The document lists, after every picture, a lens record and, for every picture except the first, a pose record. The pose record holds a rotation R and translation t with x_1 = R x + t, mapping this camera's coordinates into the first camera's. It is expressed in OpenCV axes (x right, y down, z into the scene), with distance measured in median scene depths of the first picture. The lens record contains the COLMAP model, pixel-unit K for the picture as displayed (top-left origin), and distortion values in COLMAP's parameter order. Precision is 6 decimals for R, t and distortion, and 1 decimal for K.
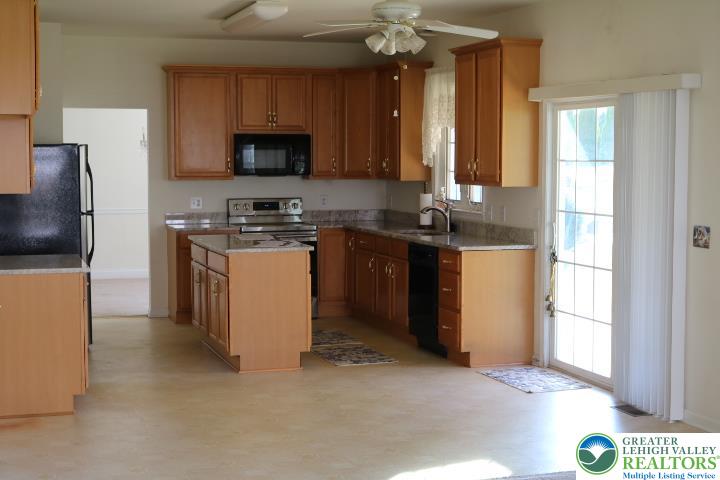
lens RADIAL K [[1165.1, 0, 354.0], [0, 1165.1, 240.5], [0, 0, 1]] dist [-0.034587, 0.000000]
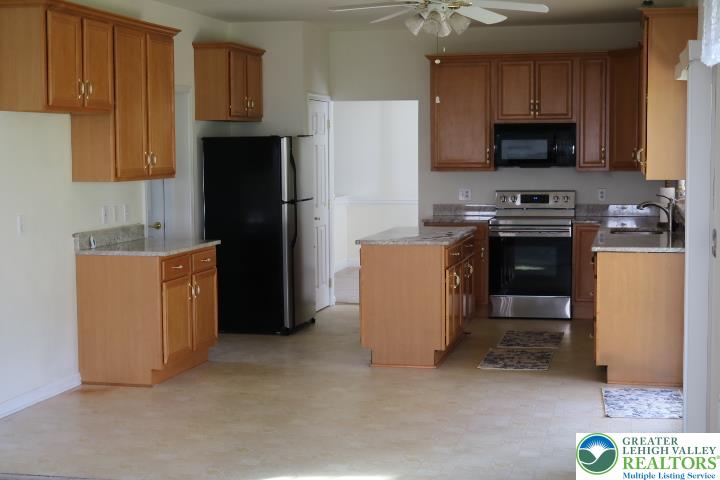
lens RADIAL K [[1165.1, 0, 357.7], [0, 1165.1, 238.2], [0, 0, 1]] dist [-0.034587, 0.000000]
pose [[0.857726, 0.033754, -0.512997, 0.330435], [-0.031001, 0.999422, 0.013925, -0.006766], [0.513171, 0.003960, 0.858277, 0.119824]]
